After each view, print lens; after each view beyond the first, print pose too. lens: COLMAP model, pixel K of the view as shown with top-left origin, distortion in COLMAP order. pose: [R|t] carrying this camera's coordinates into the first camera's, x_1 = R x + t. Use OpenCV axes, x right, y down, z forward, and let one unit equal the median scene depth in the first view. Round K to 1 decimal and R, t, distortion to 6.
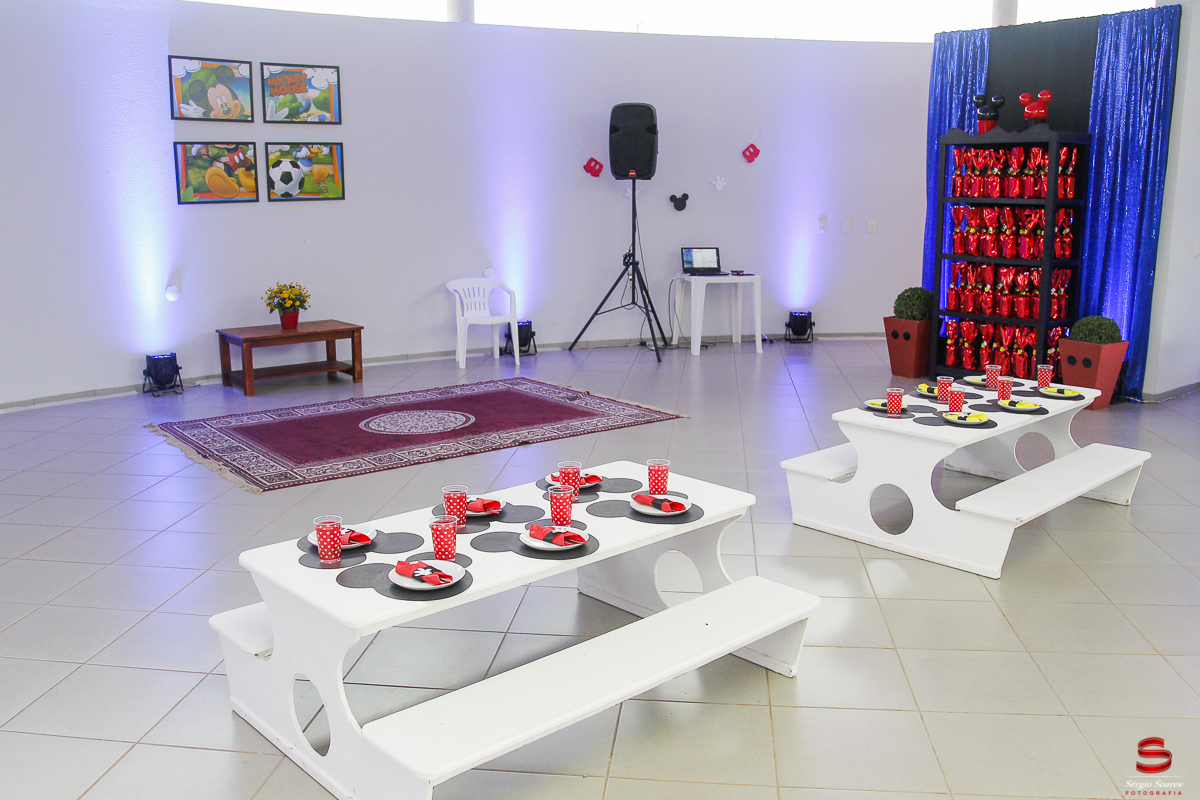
lens RADIAL K [[1043.2, 0, 600.0], [0, 1043.2, 400.0], [0, 0, 1]] dist [-0.089661, -0.004430]
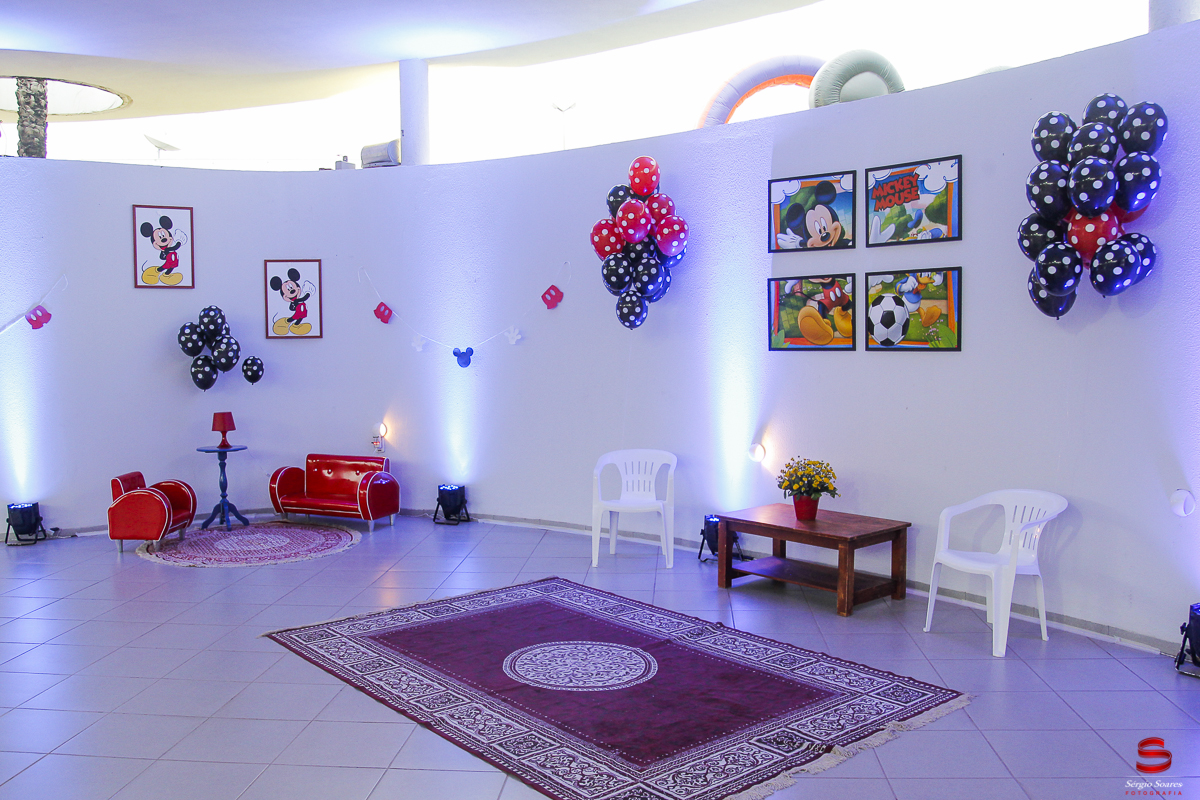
lens RADIAL K [[1043.2, 0, 600.0], [0, 1043.2, 400.0], [0, 0, 1]] dist [-0.089661, -0.004430]
pose [[0.030365, 0.066857, -0.997300, 0.435728], [-0.191656, 0.979636, 0.059837, -0.168748], [0.980992, 0.189322, 0.042560, 0.799835]]
